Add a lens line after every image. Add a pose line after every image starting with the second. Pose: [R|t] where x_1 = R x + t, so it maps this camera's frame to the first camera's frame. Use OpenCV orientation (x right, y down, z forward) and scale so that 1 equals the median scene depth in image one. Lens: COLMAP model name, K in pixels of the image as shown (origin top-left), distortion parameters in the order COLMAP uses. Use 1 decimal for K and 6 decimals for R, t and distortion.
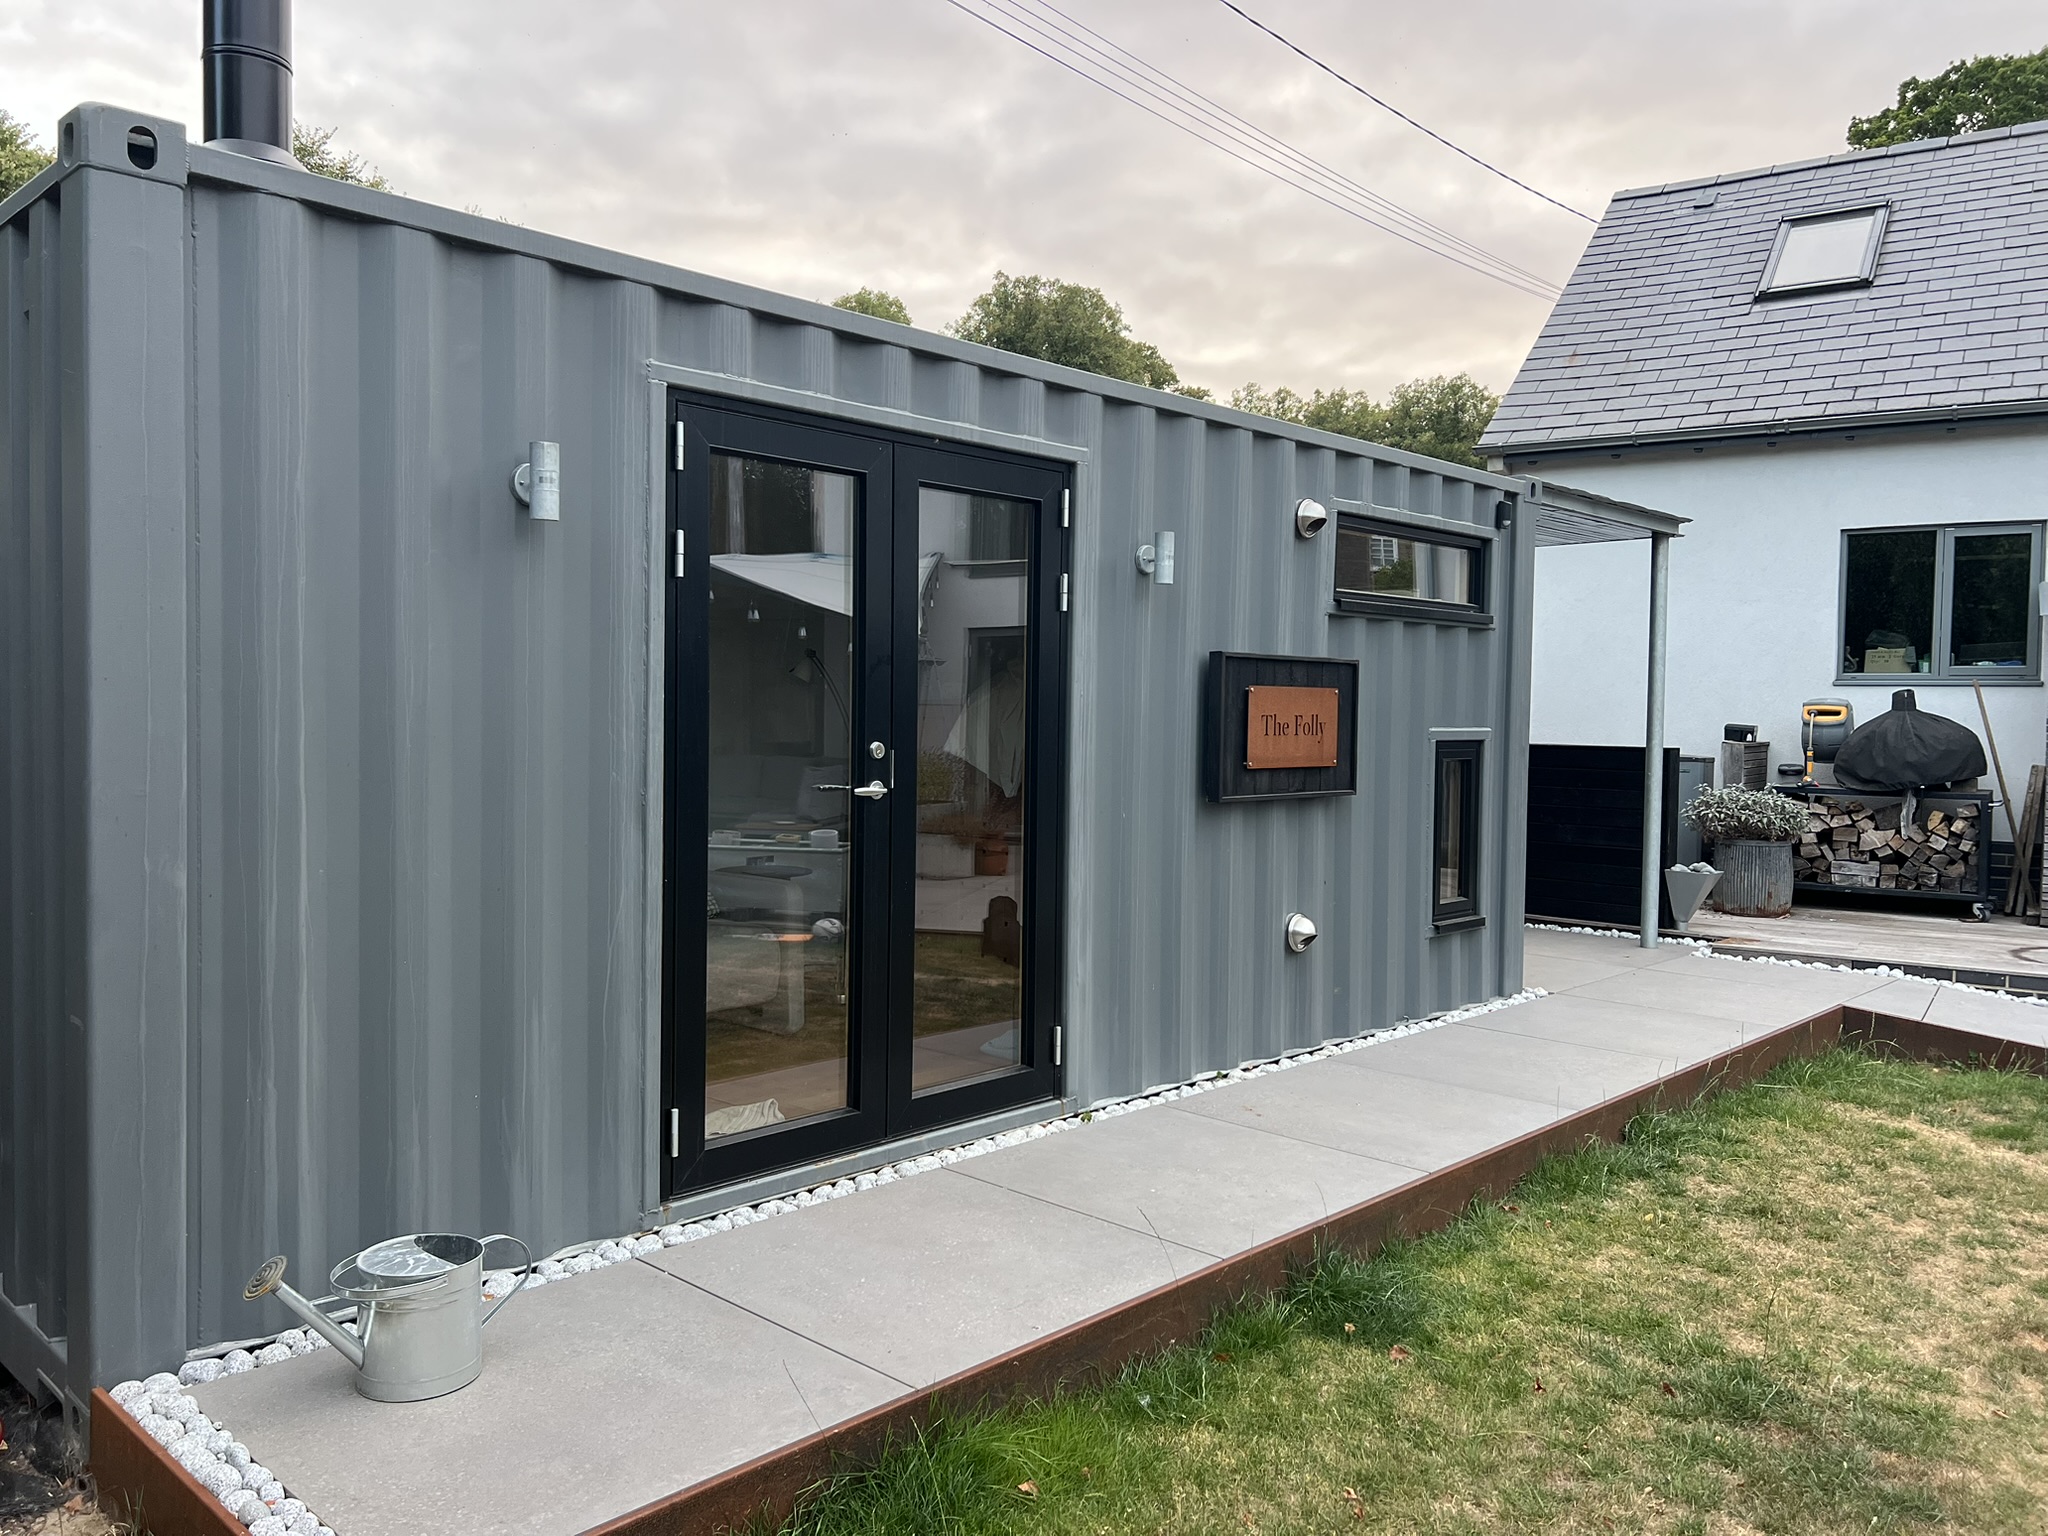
lens RADIAL K [[1516.8, 0, 1024.0], [0, 1516.8, 768.0], [0, 0, 1]] dist [0.042427, -0.052887]
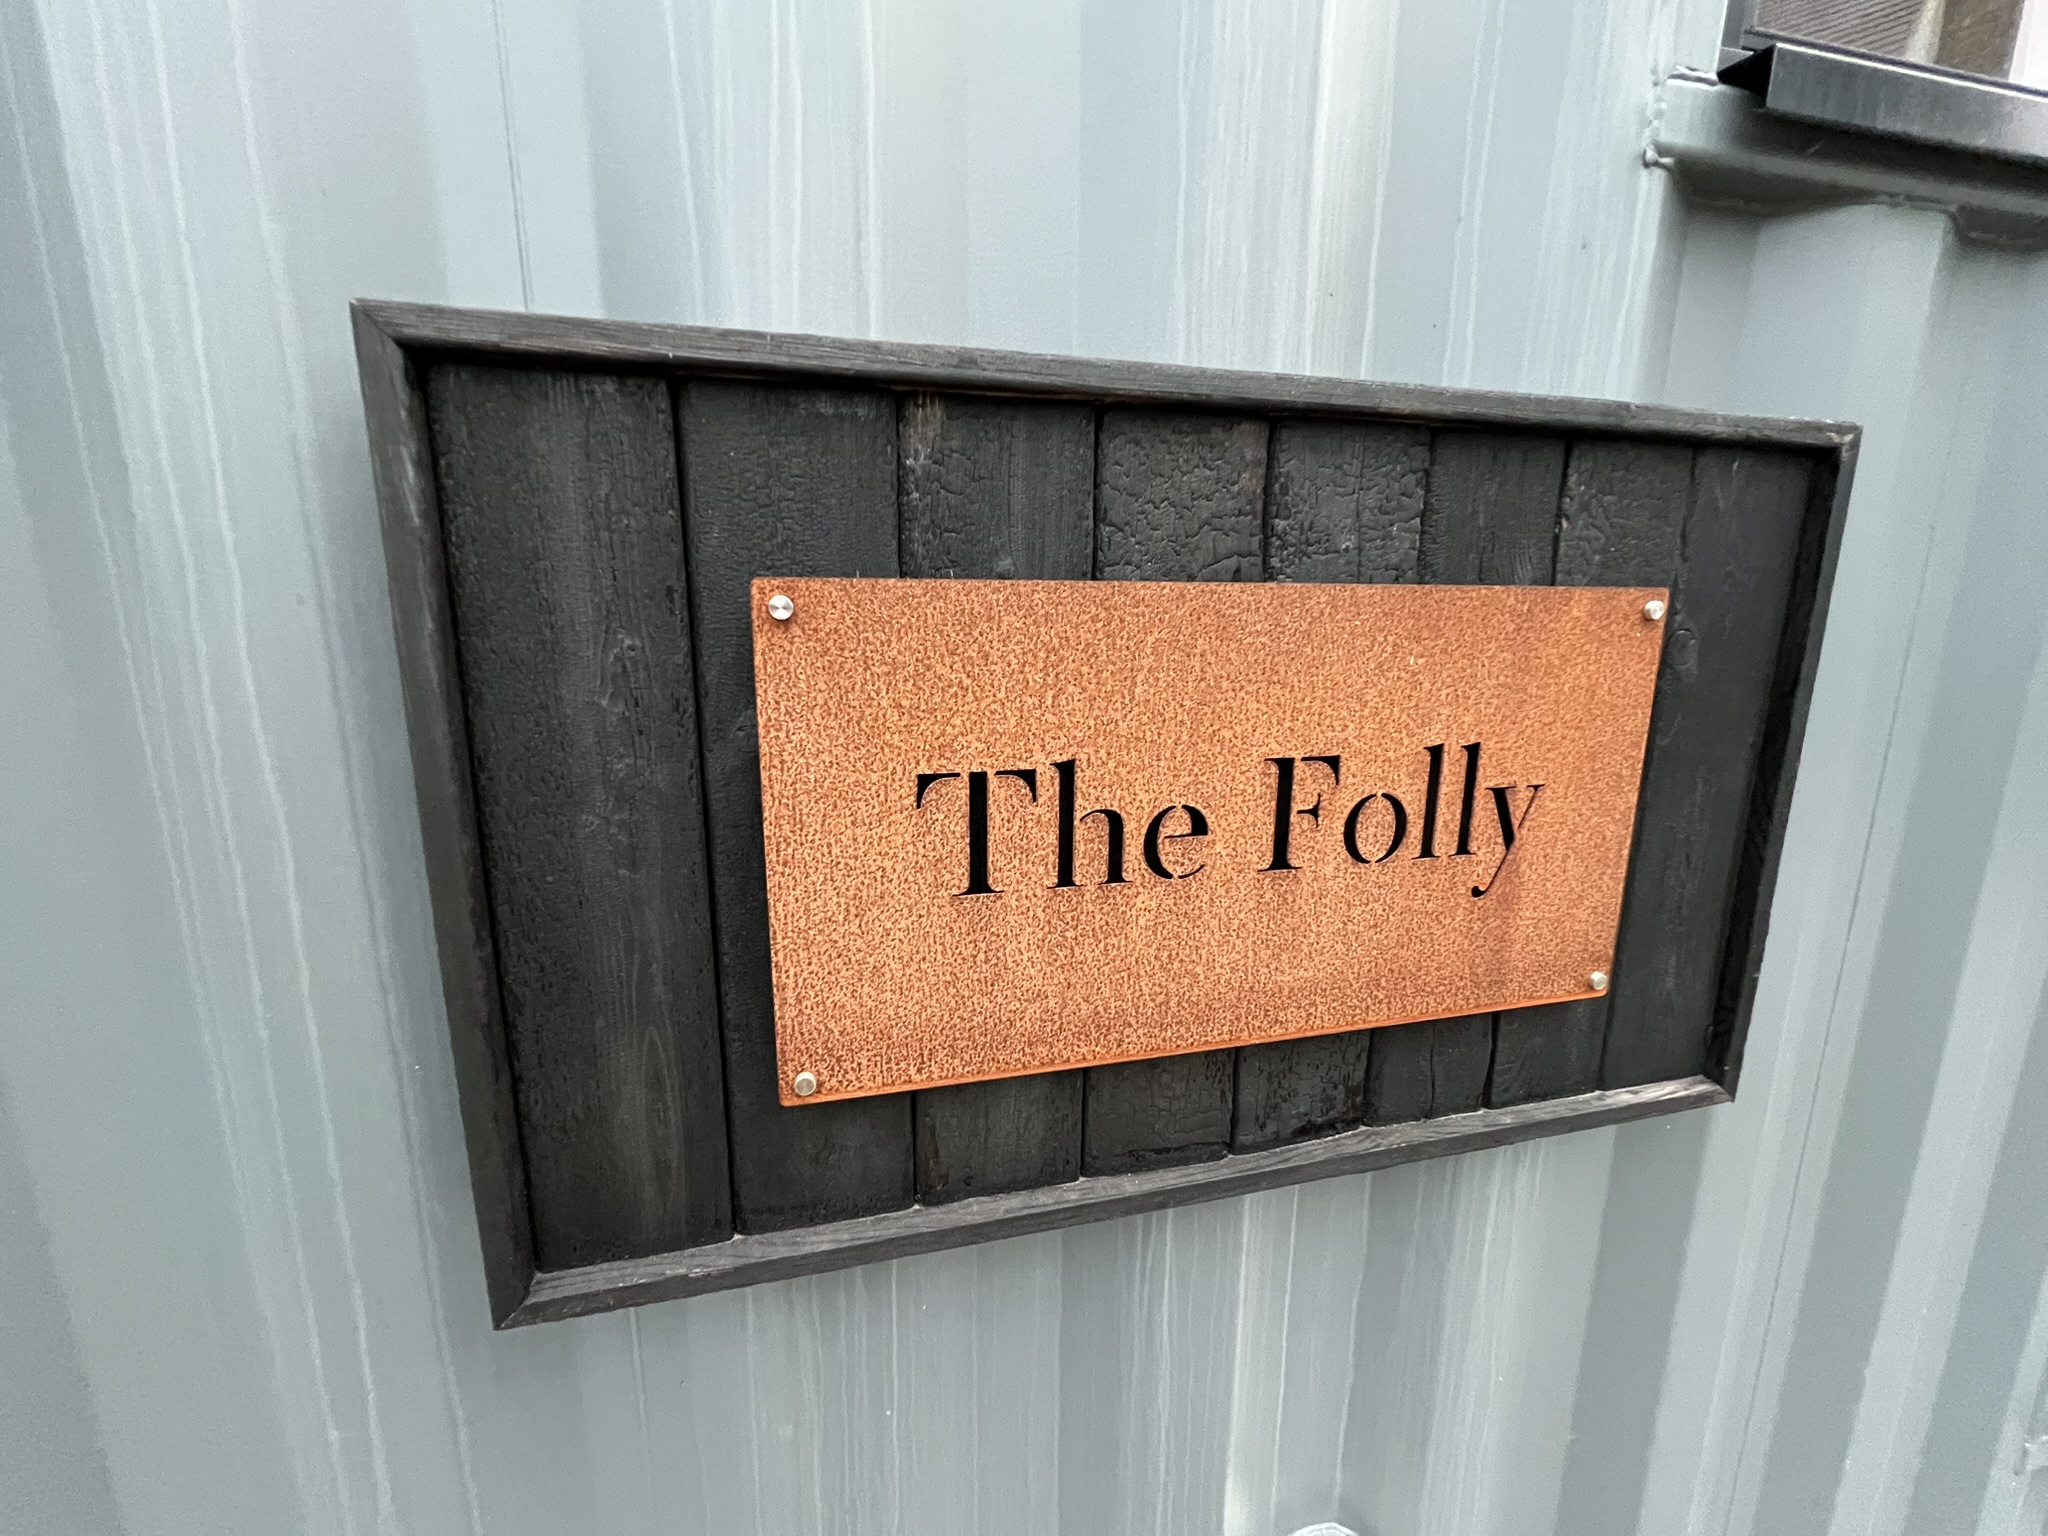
lens RADIAL K [[847.4, 0, 1023.4], [0, 847.4, 772.8], [0, 0, 1]] dist [-0.002999, 0.000254]
pose [[0.844894, 0.090480, -0.527226, 0.195784], [-0.015019, 0.989215, 0.145697, -0.044014], [0.534722, -0.115180, 0.837141, 0.869525]]
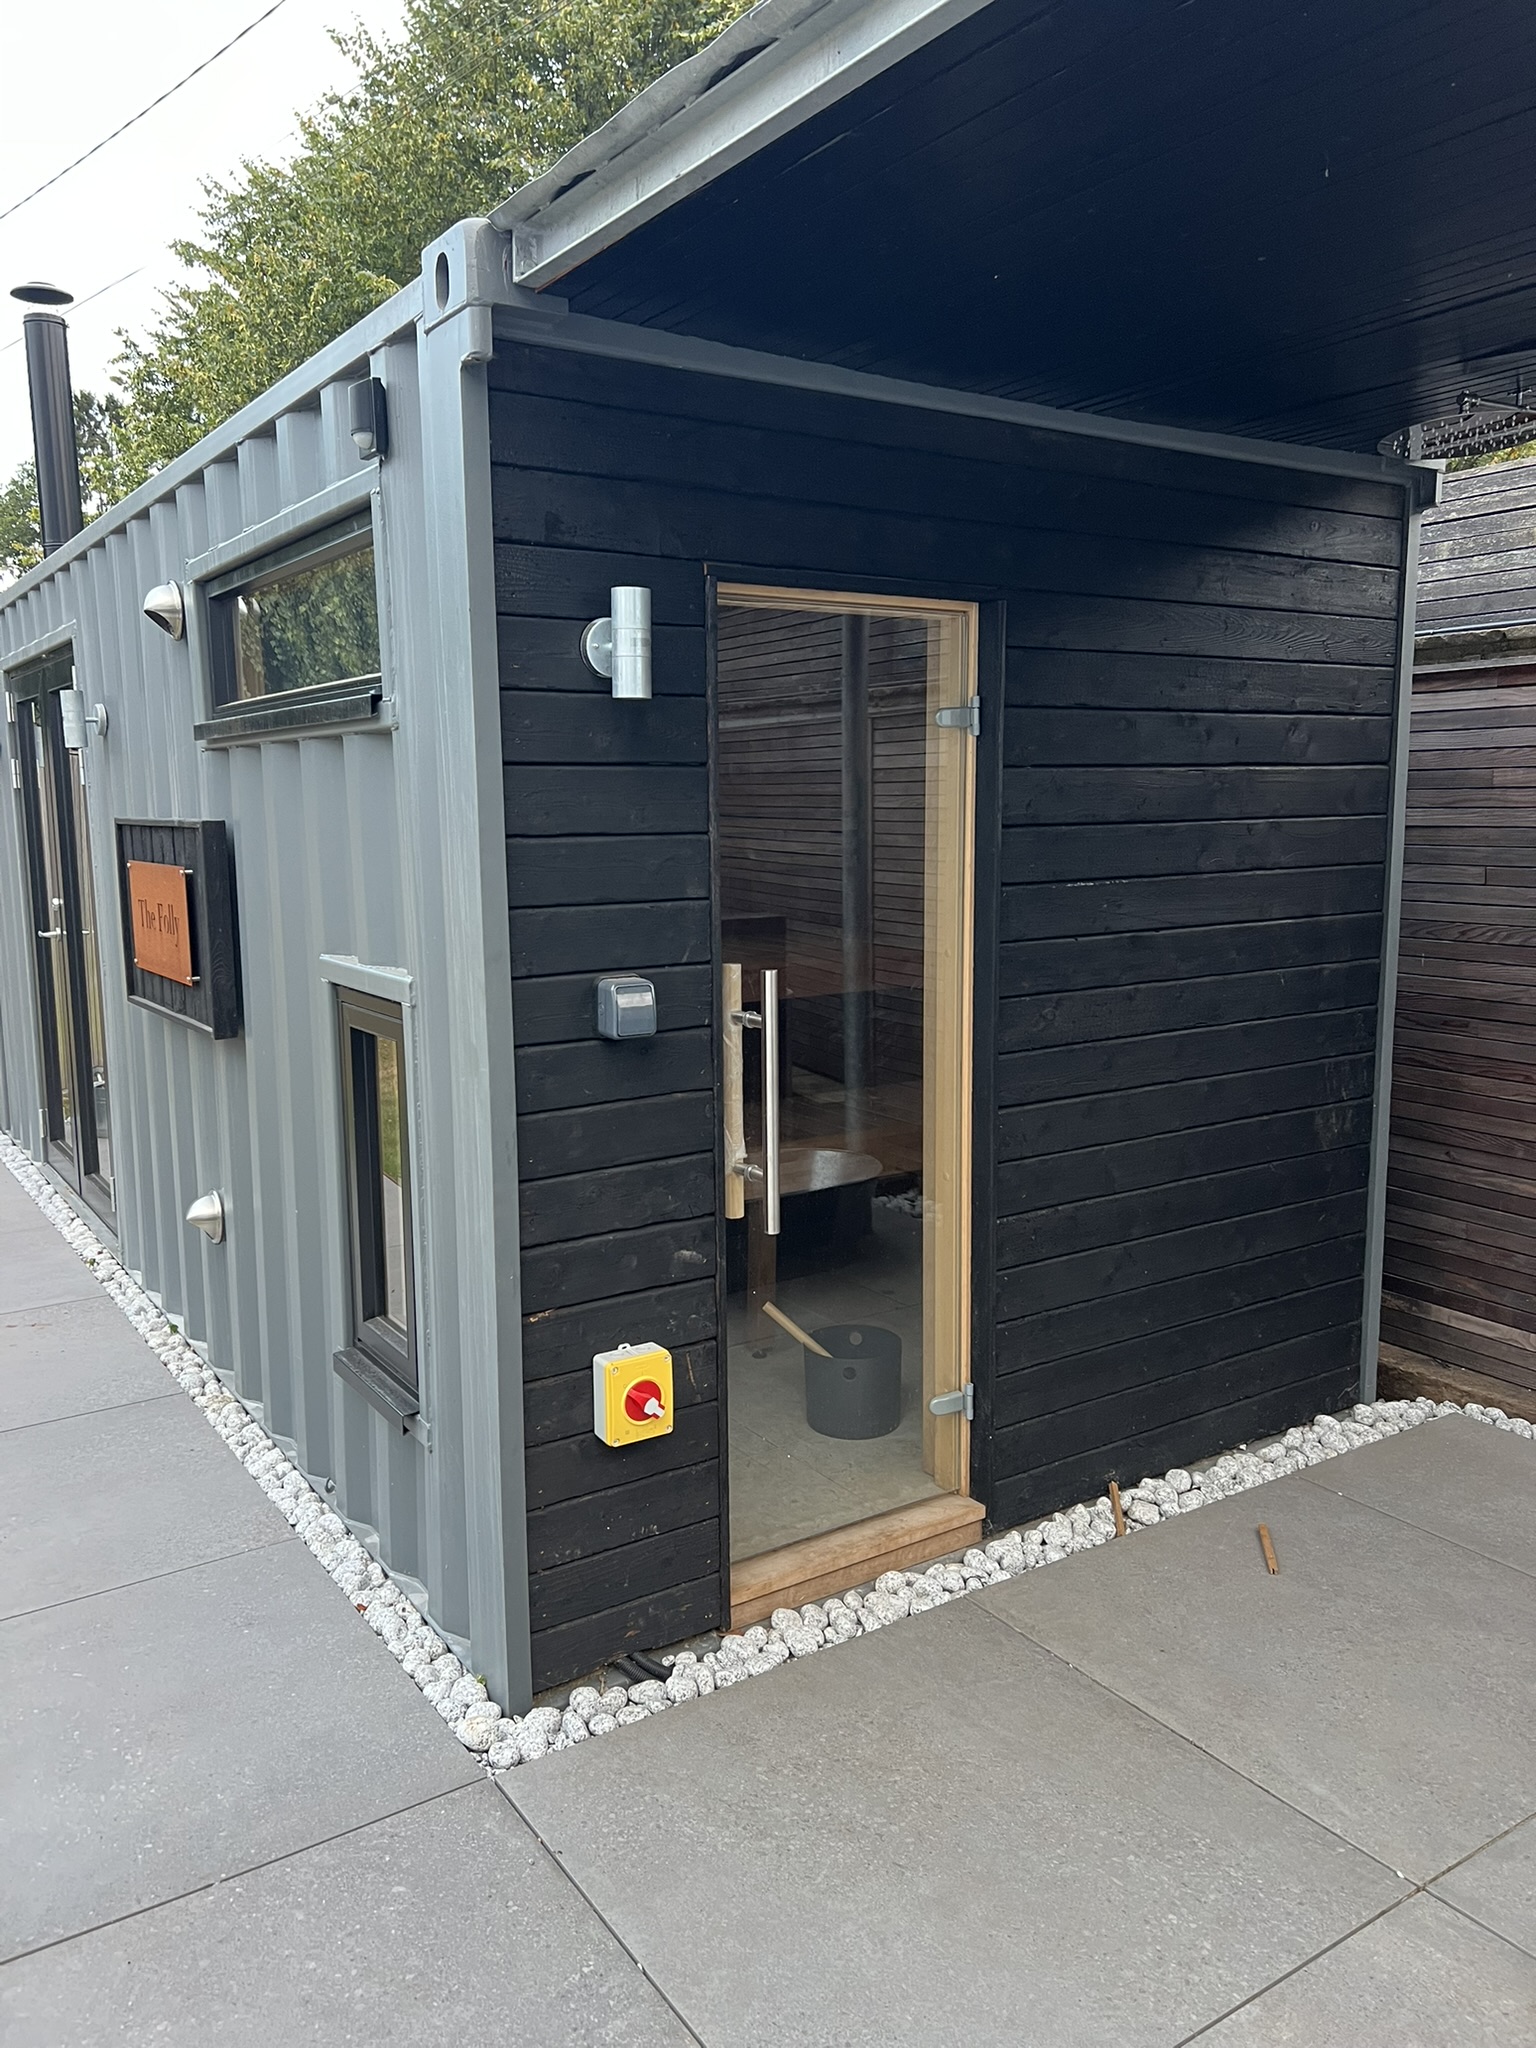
lens RADIAL K [[1543.8, 0, 768.0], [0, 1543.8, 1024.0], [0, 0, 1]] dist [0.062087, -0.059538]
pose [[-0.221208, 0.133010, -0.966114, 0.796602], [-0.031220, 0.989182, 0.143334, -0.088528], [0.974727, 0.061869, -0.214662, 1.379664]]
